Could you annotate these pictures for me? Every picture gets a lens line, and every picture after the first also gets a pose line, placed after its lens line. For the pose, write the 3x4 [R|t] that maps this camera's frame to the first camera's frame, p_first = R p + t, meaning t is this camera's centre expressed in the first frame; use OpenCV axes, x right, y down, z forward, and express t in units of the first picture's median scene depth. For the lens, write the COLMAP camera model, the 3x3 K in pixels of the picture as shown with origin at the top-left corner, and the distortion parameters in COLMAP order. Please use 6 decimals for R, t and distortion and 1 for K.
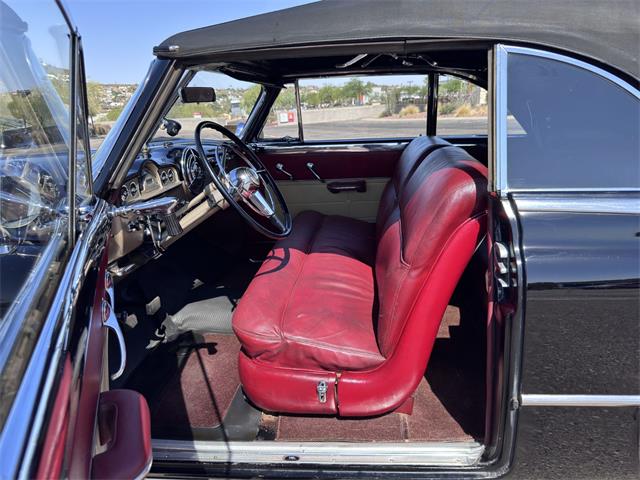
lens RADIAL K [[442.9, 0, 320.0], [0, 442.9, 240.0], [0, 0, 1]] dist [0.006490, -0.000631]
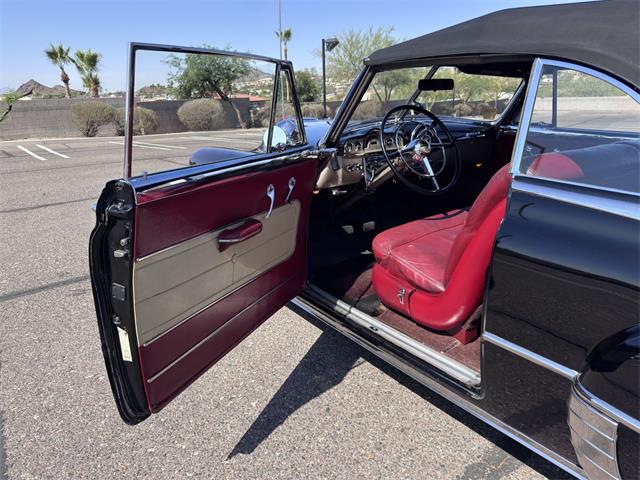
lens RADIAL K [[428.9, 0, 320.0], [0, 428.9, 240.0], [0, 0, 1]] dist [-0.000086, -0.003353]
pose [[0.666272, 0.272079, -0.694301, 0.705457], [-0.228775, 0.960744, 0.156952, 0.002238], [0.709749, 0.054267, 0.702362, -0.186849]]
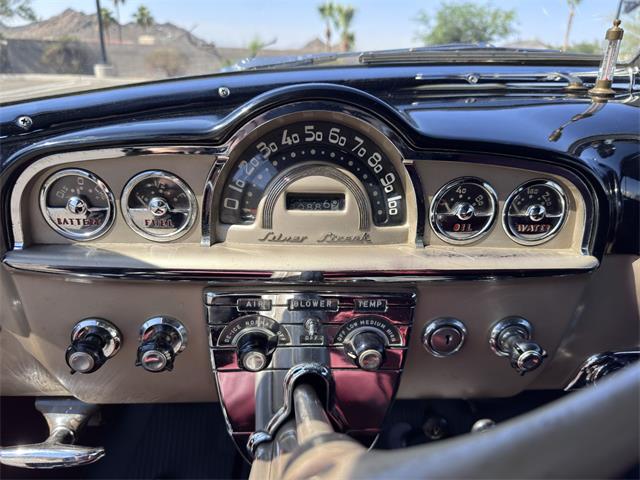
lens RADIAL K [[442.9, 0, 320.0], [0, 442.9, 240.0], [0, 0, 1]] dist [0.006490, -0.000631]
pose [[0.169884, 0.422894, -0.890112, -0.223562], [-0.320273, 0.877903, 0.355967, -0.222454], [0.931968, 0.224606, 0.284583, 1.098278]]
